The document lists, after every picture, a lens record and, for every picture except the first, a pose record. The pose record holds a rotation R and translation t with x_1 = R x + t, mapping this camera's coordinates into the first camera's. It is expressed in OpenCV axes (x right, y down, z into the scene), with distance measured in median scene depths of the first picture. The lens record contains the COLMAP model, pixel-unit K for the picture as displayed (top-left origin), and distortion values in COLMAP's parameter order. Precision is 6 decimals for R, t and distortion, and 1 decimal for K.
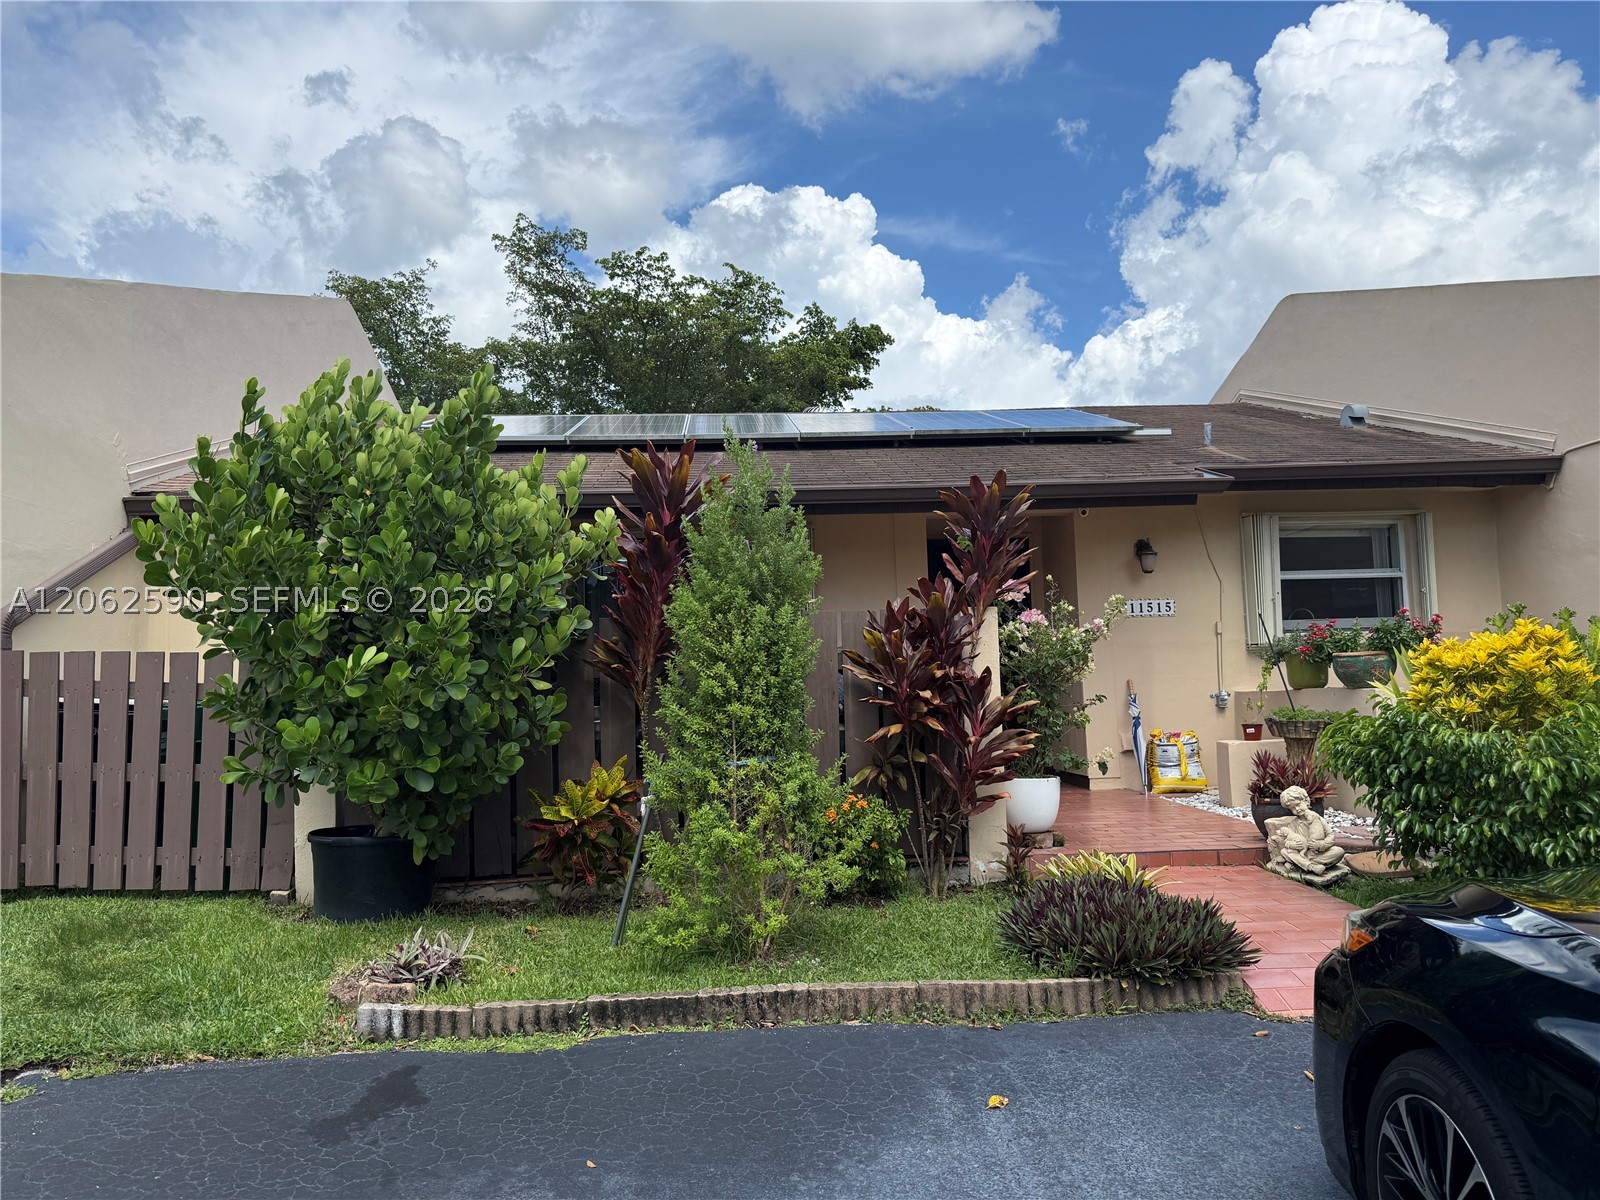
lens RADIAL K [[1136.1, 0, 800.0], [0, 1136.1, 600.0], [0, 0, 1]] dist [0.182187, -0.333520]
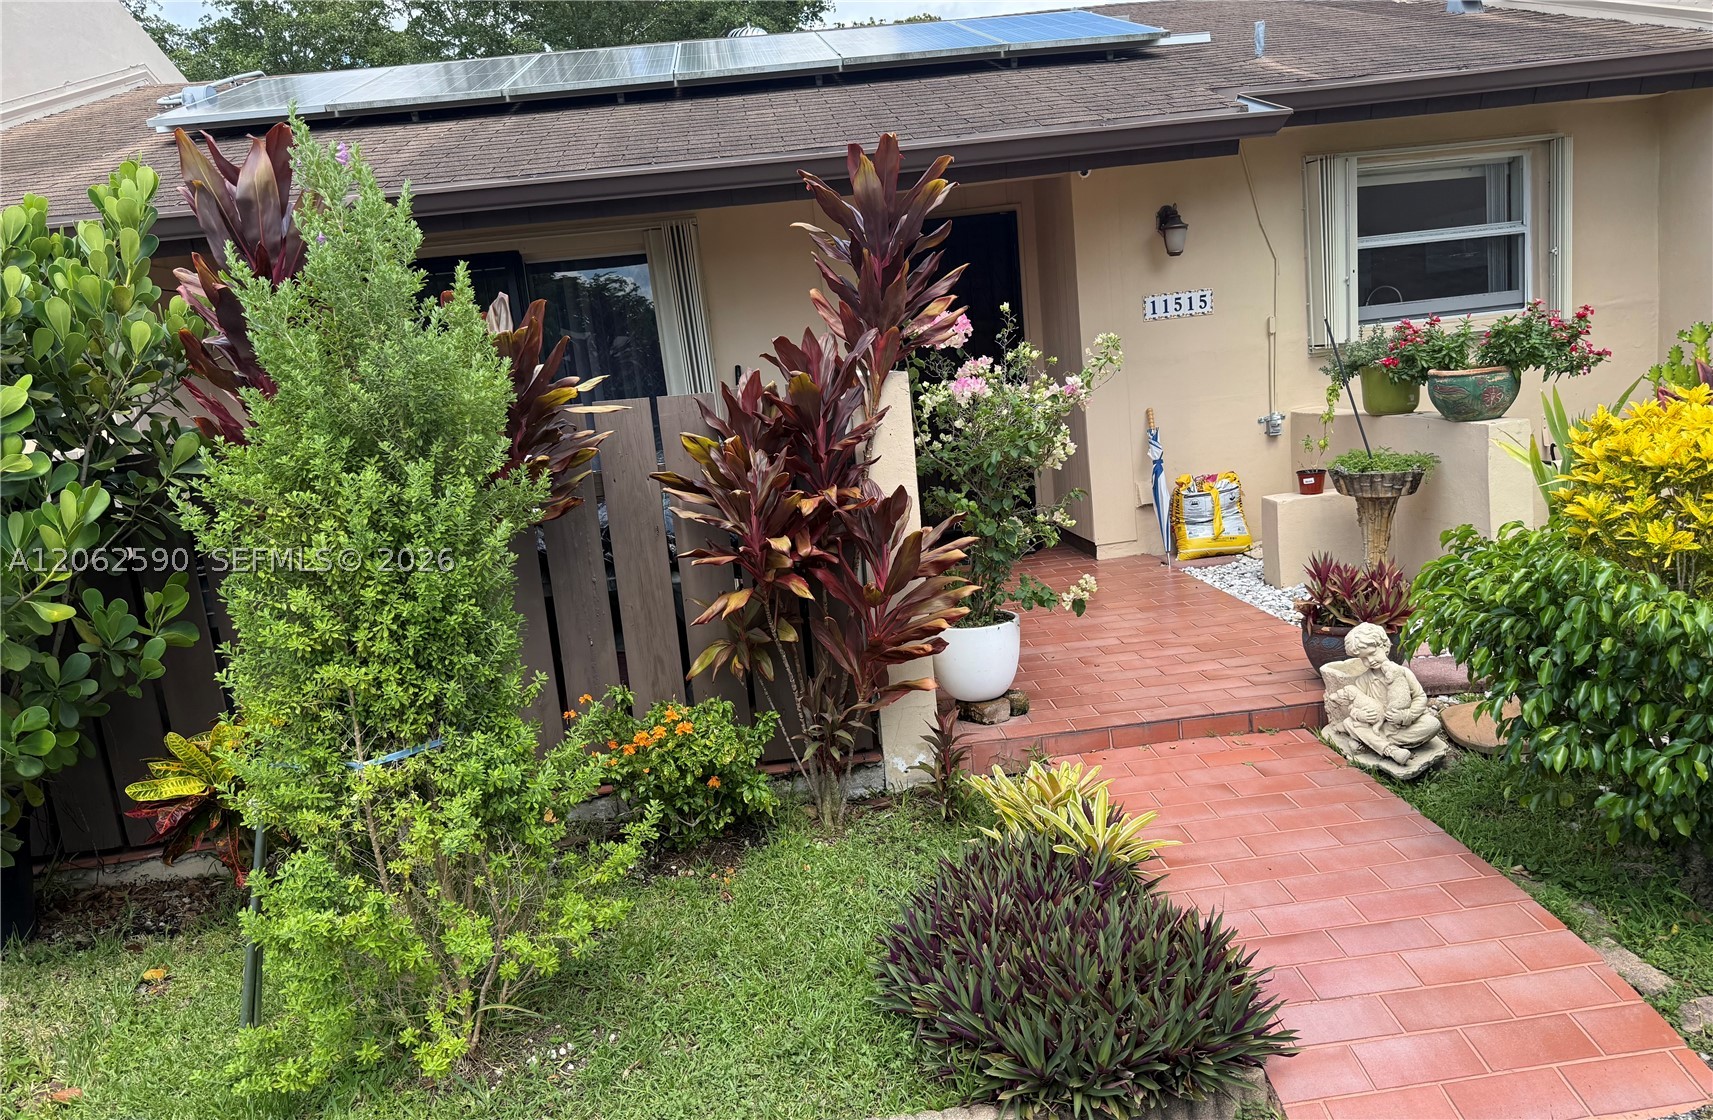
lens RADIAL K [[1132.3, 0, 890.3], [0, 1132.3, 534.9], [0, 0, 1]] dist [0.094853, -0.153415]
pose [[0.997376, -0.072385, 0.000790, 0.164384], [0.069853, 0.965243, 0.251845, -0.067030], [-0.018992, -0.251129, 0.967767, 0.402139]]
